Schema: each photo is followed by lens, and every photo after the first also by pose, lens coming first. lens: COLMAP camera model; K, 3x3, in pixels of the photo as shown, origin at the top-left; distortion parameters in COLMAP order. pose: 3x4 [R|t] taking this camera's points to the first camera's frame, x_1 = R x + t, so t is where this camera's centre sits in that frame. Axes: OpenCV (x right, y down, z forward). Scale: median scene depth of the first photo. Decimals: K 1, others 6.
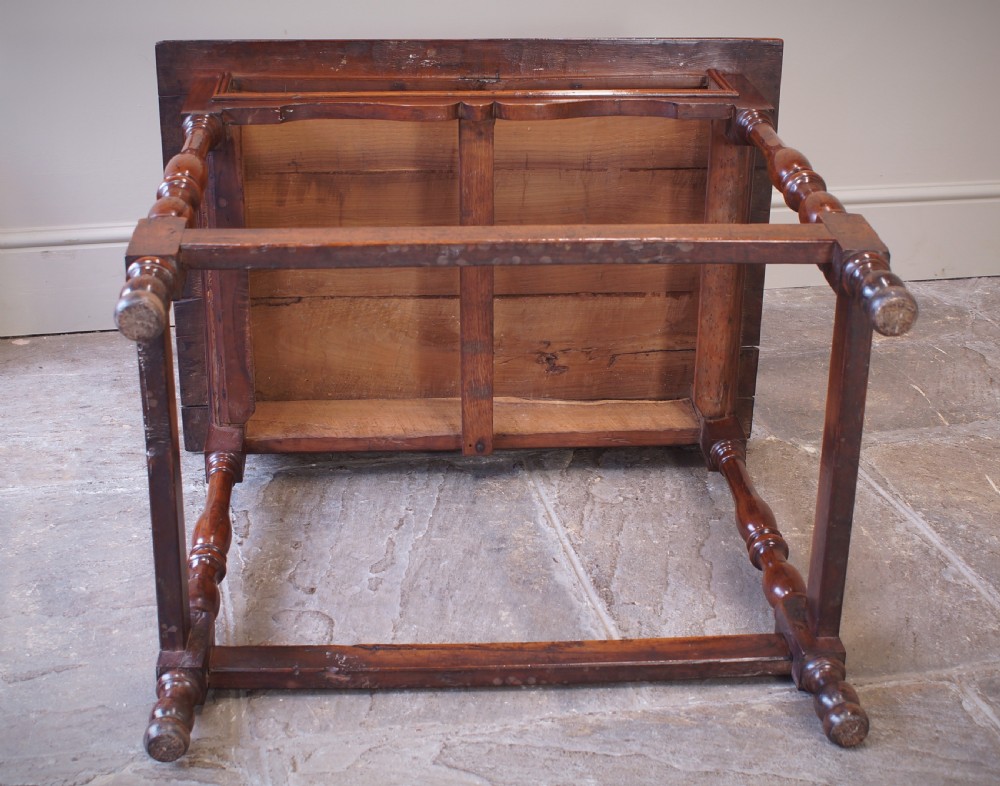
lens RADIAL K [[1480.8, 0, 500.0], [0, 1480.8, 393.0], [0, 0, 1]] dist [-0.072291, -0.025746]
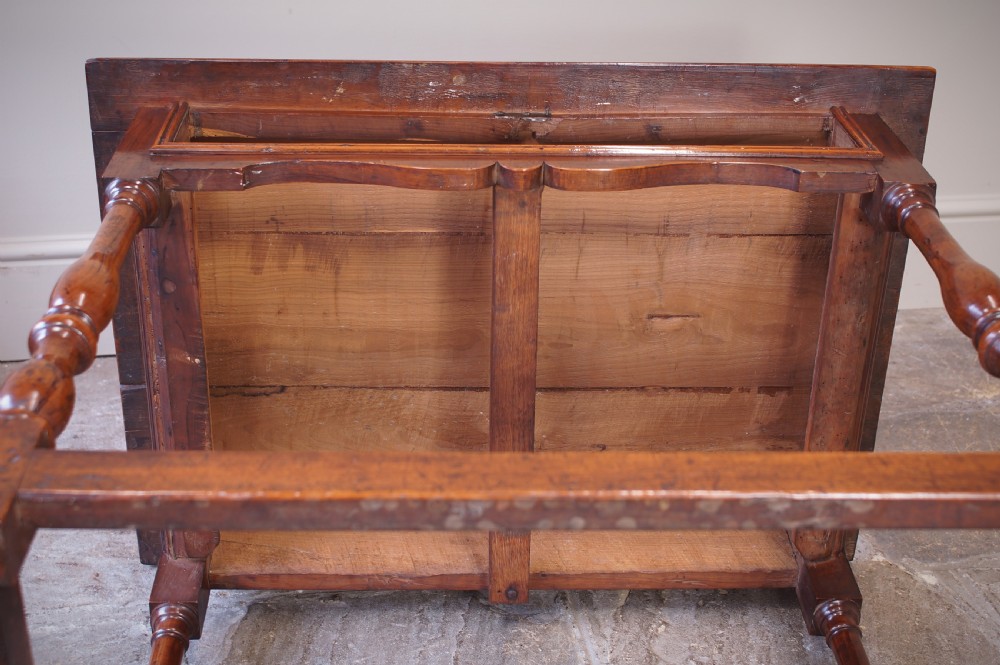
lens RADIAL K [[1332.4, 0, 500.0], [0, 1332.4, 332.5], [0, 0, 1]] dist [-0.073013, 0.047148]
pose [[0.999378, 0.025621, -0.024223, -0.006427], [-0.024452, 0.998577, 0.047401, -0.132525], [0.025403, -0.046779, 0.998582, 0.321206]]
